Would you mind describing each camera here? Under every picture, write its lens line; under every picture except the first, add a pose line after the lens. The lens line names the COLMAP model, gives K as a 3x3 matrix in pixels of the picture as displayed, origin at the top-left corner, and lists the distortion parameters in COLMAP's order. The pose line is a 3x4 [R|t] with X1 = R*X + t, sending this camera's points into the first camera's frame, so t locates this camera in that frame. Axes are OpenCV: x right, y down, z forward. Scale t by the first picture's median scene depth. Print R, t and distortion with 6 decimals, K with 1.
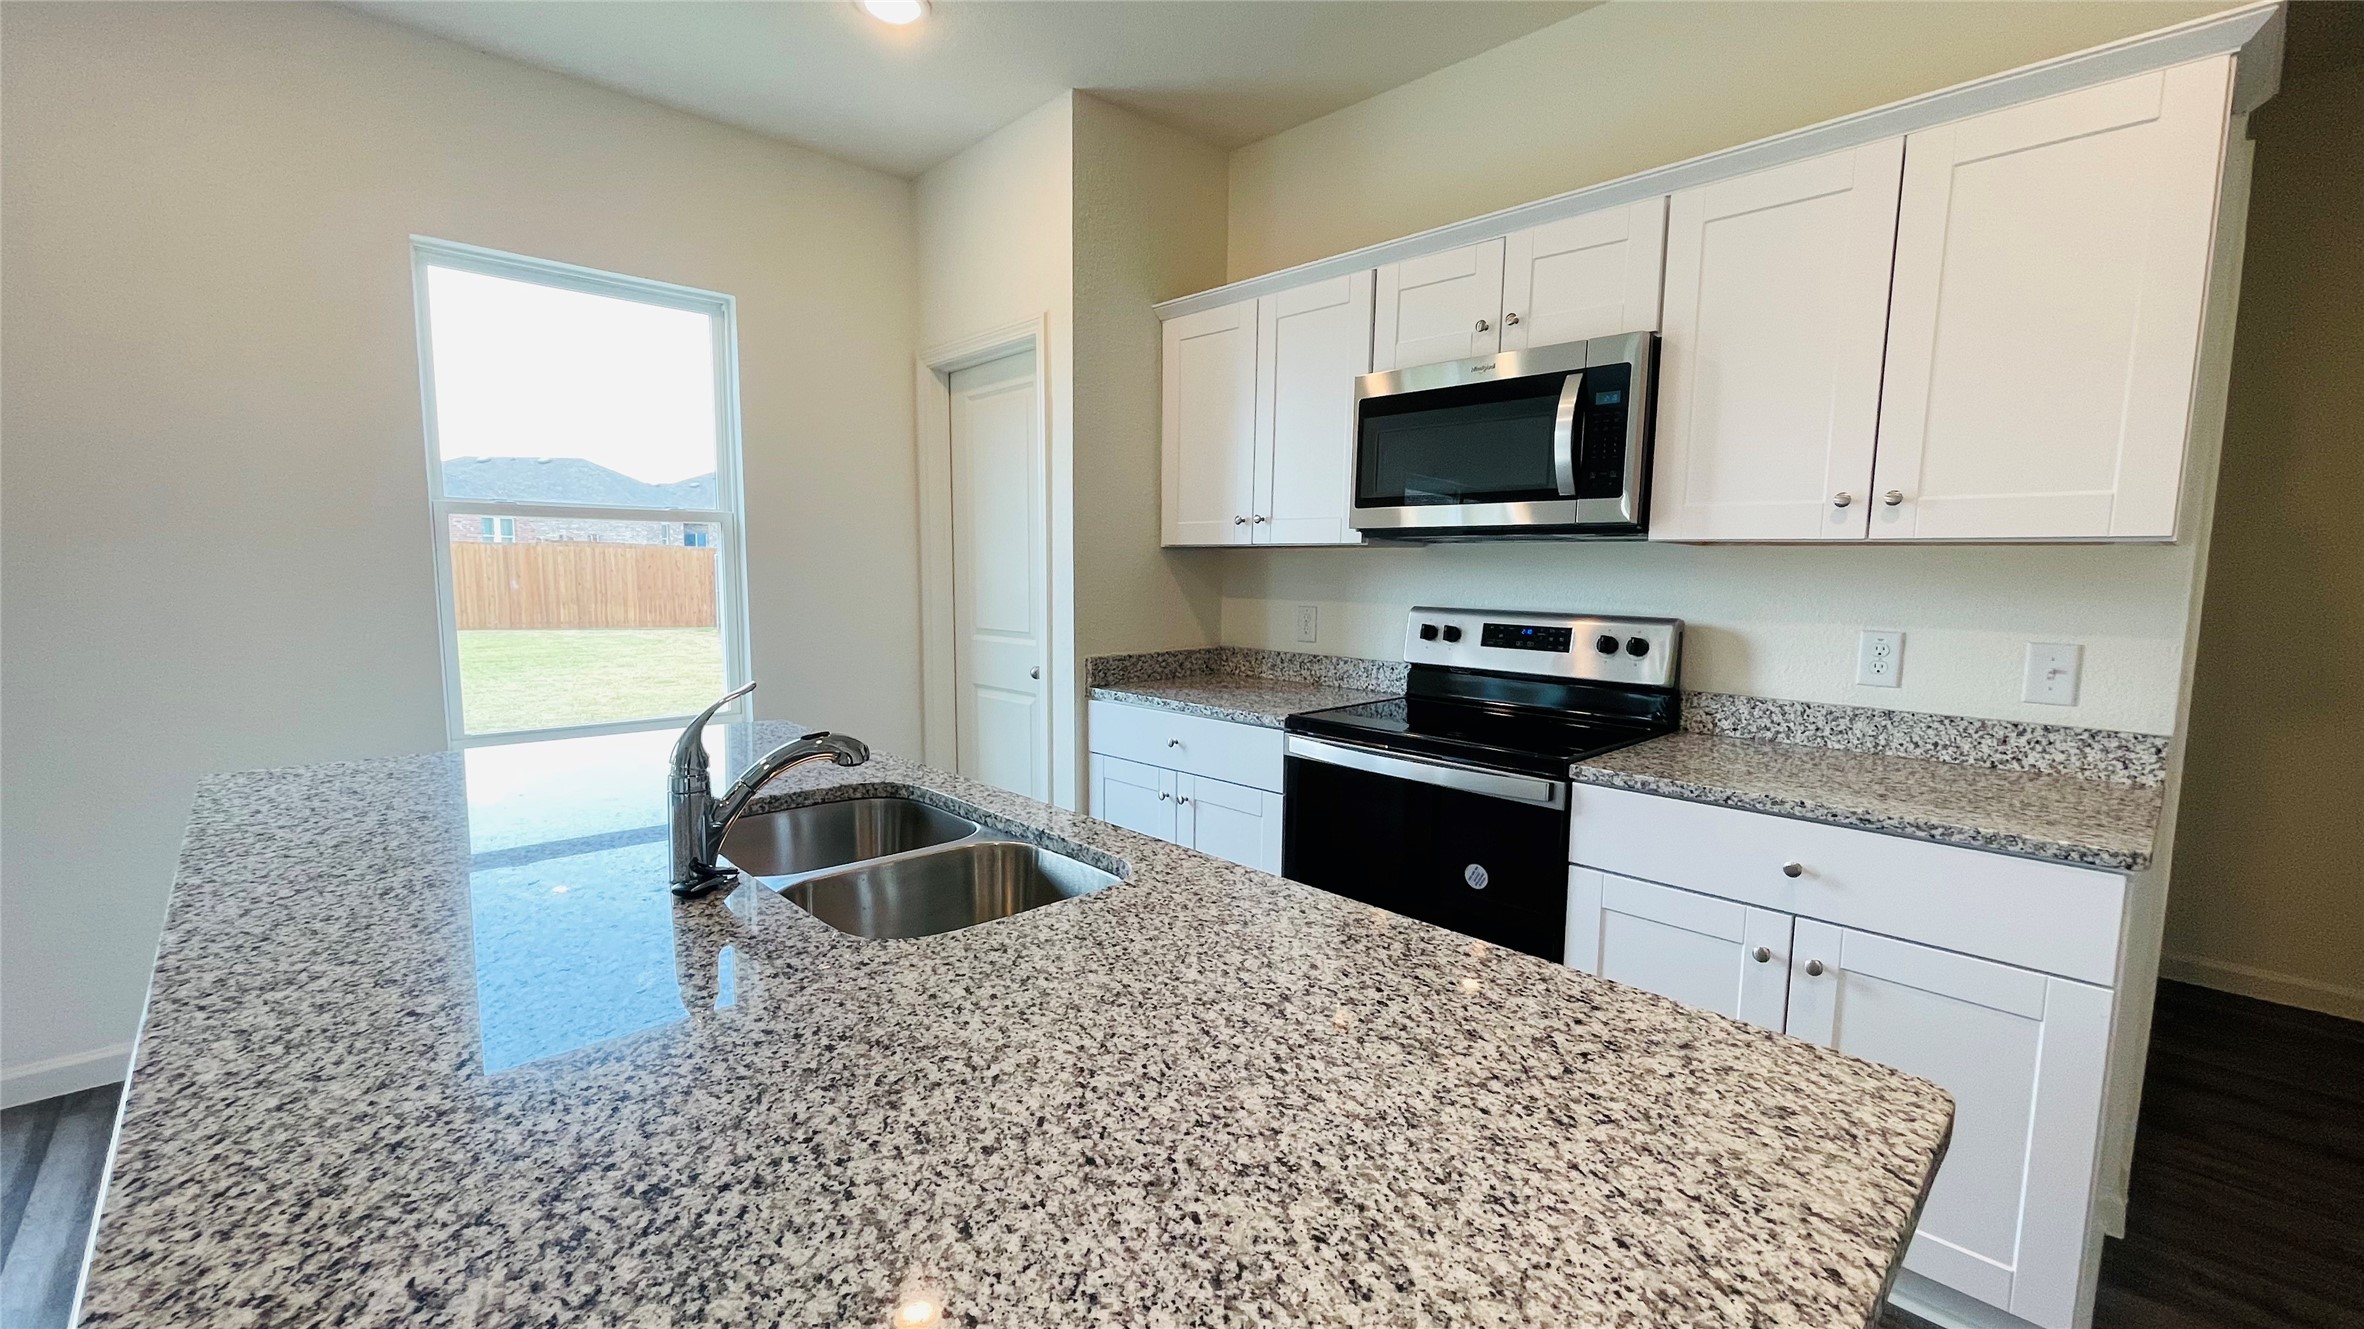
lens RADIAL K [[955.1, 0, 1174.4], [0, 955.1, 674.7], [0, 0, 1]] dist [-0.003239, 0.000189]
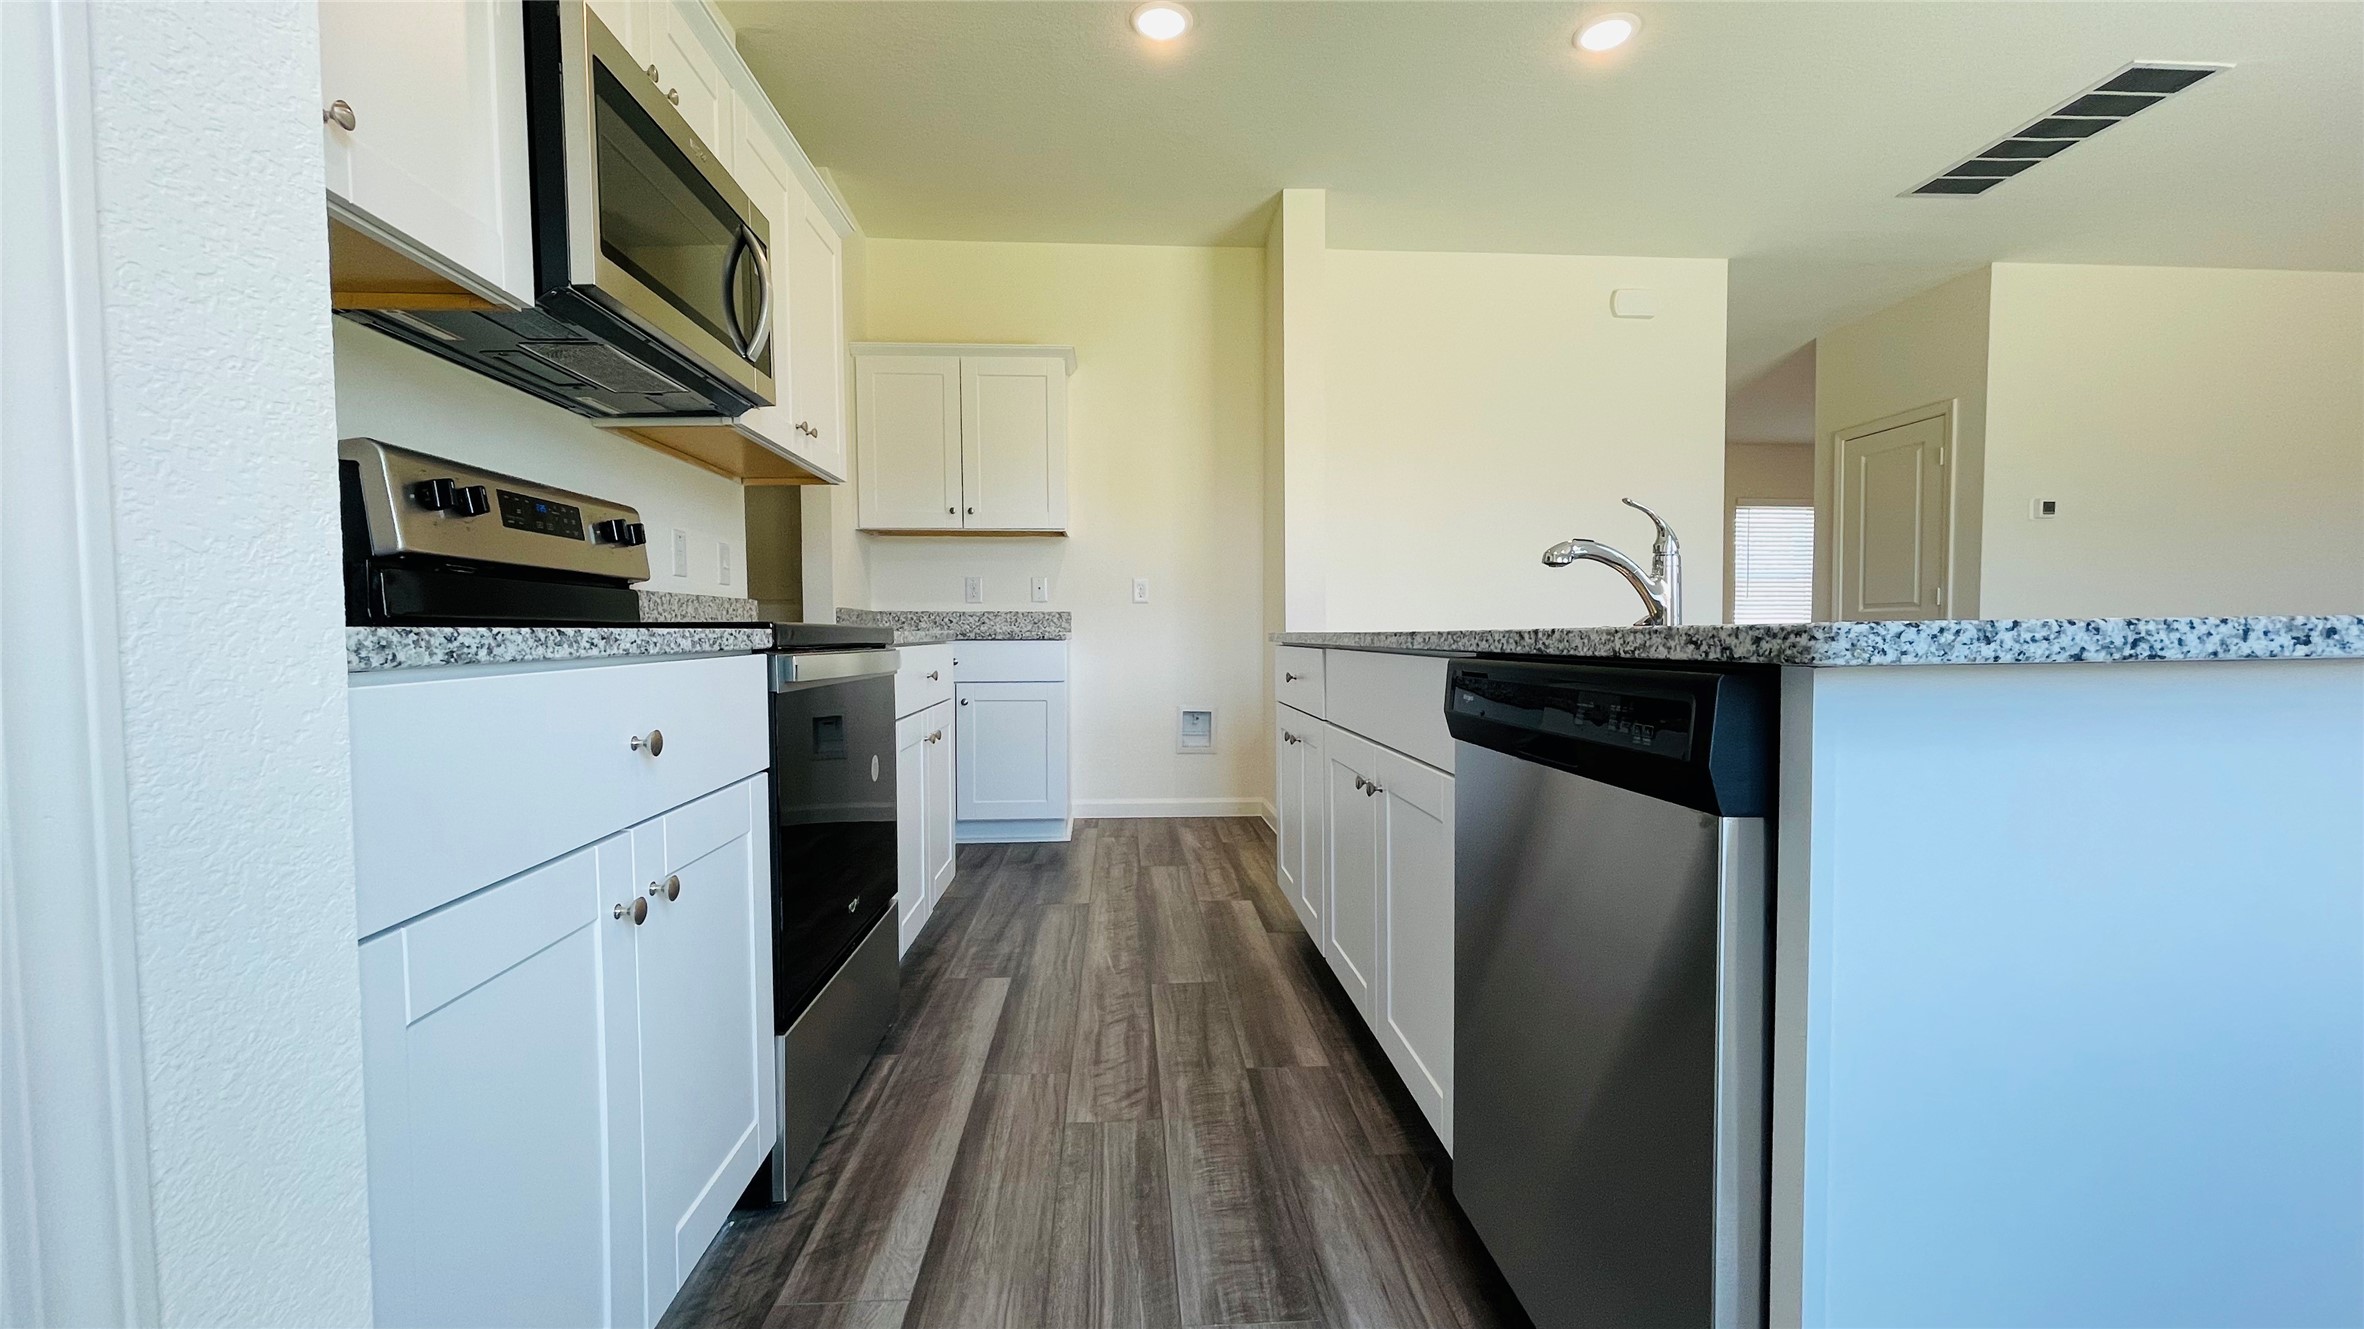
lens RADIAL K [[955.1, 0, 1170.9], [0, 955.1, 665.7], [0, 0, 1]] dist [-0.003239, 0.000189]
pose [[-0.760052, -0.030757, 0.649134, -0.441985], [0.070701, 0.989037, 0.129643, 0.010494], [-0.646004, 0.144429, -0.749545, 1.307442]]
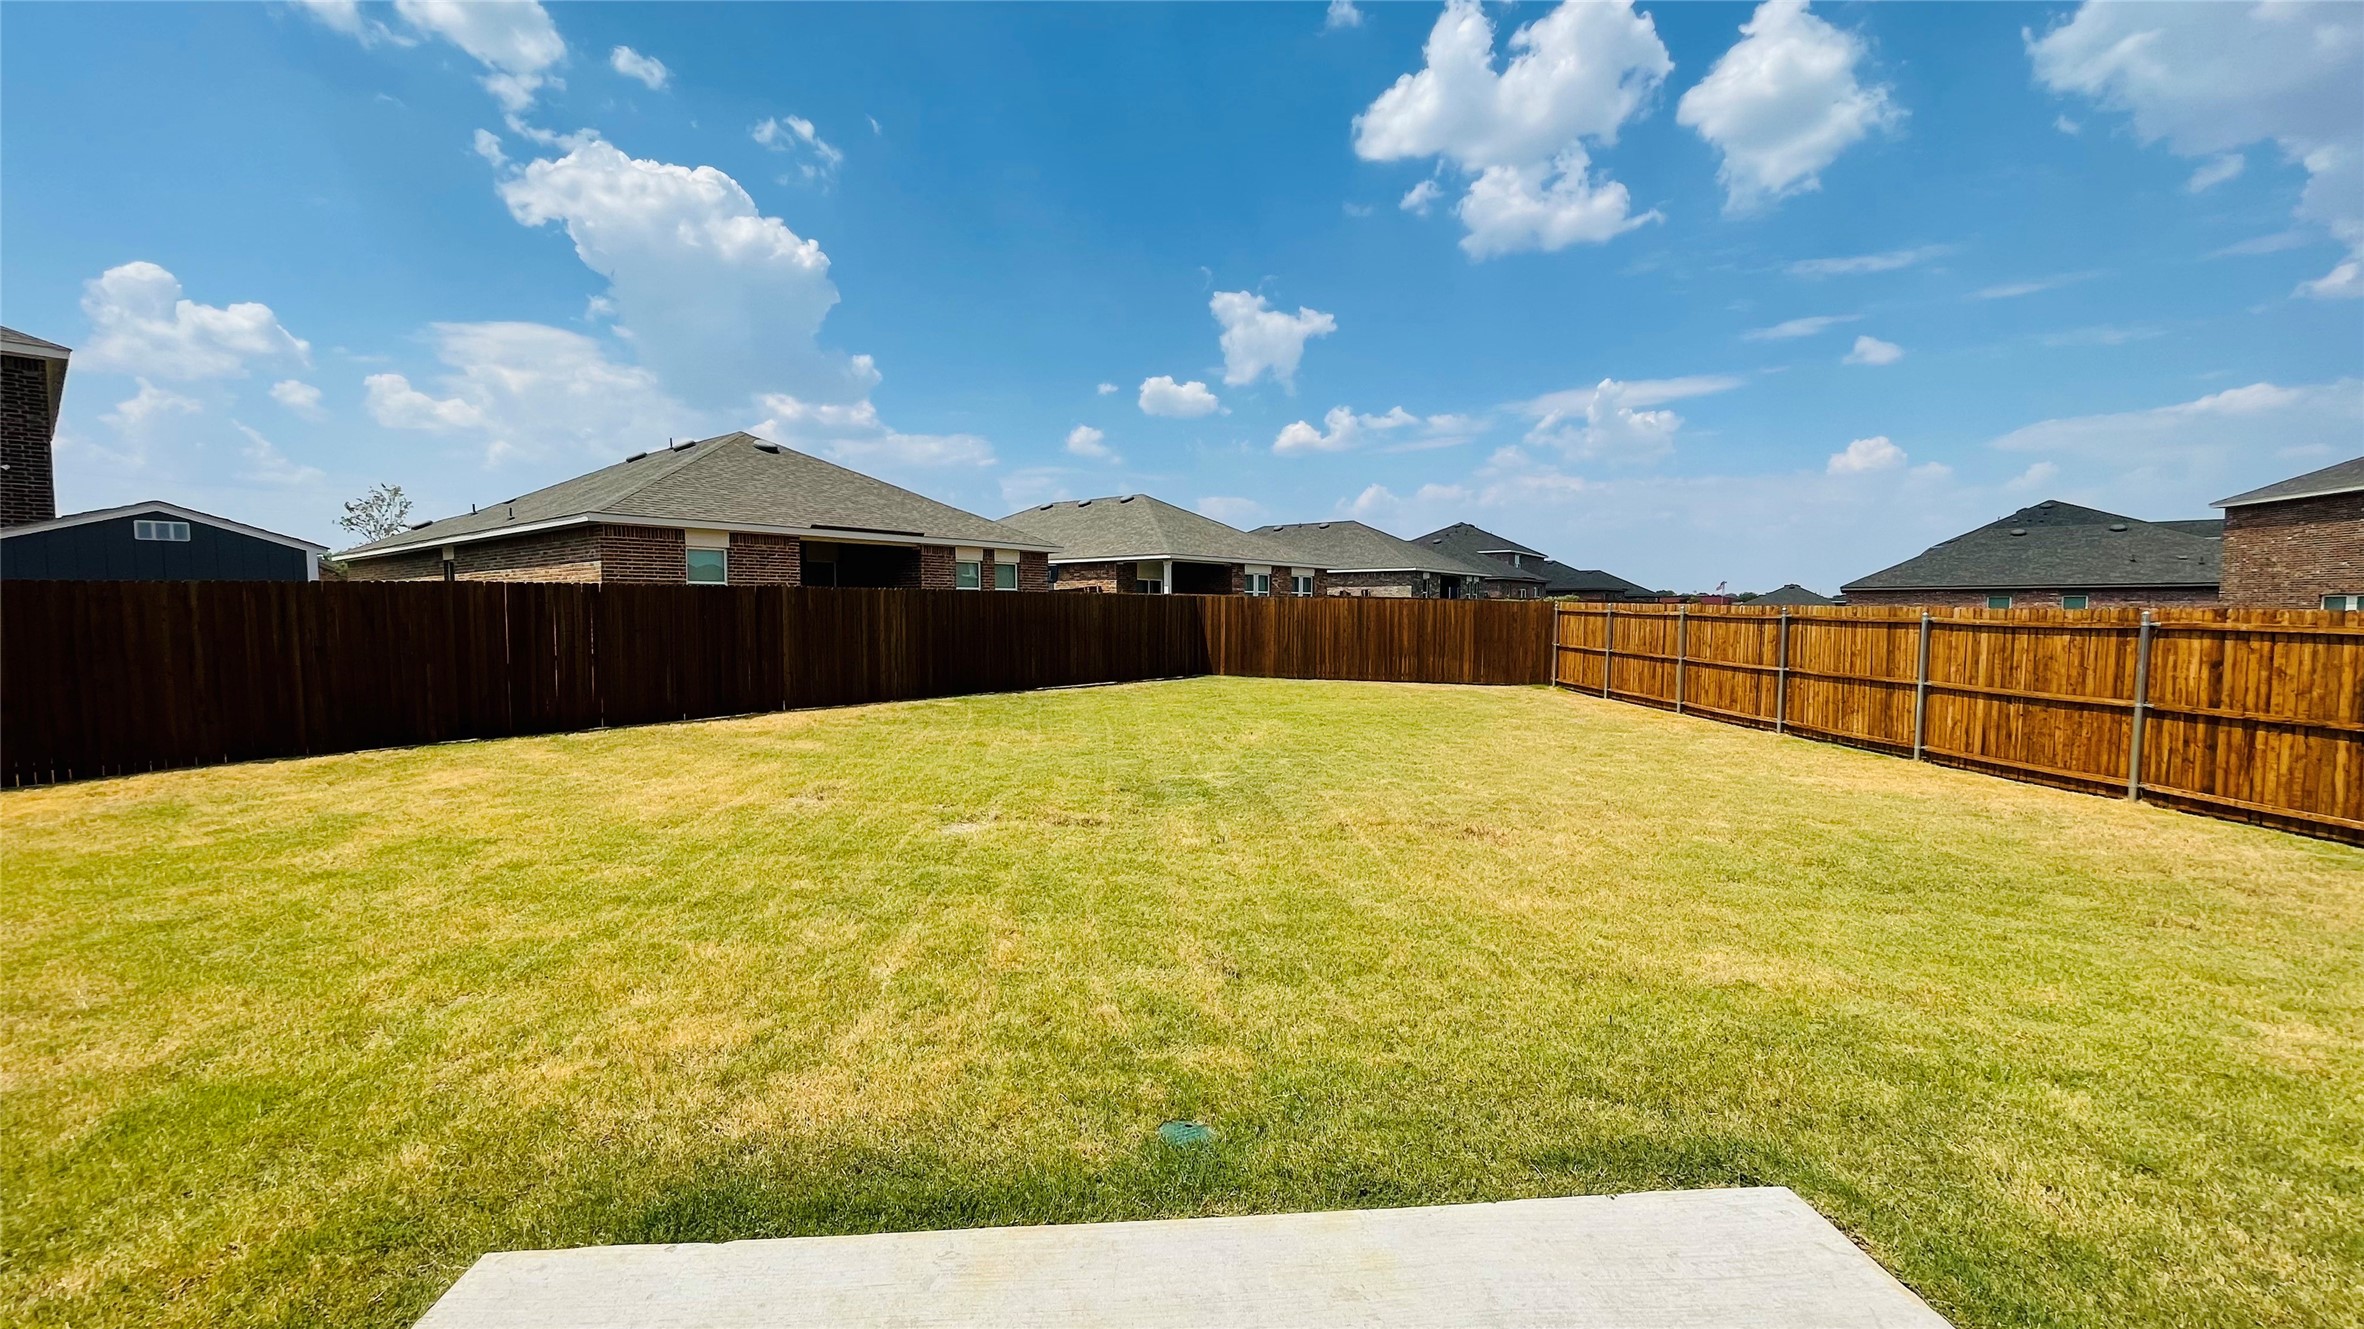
lens RADIAL K [[955.1, 0, 1173.6], [0, 955.1, 675.5], [0, 0, 1]] dist [-0.003239, 0.000189]
pose [[0.772286, 0.031414, -0.634497, -1.693275], [-0.065284, 0.997413, -0.030080, -0.071357], [0.631911, 0.064653, 0.772339, 0.656954]]
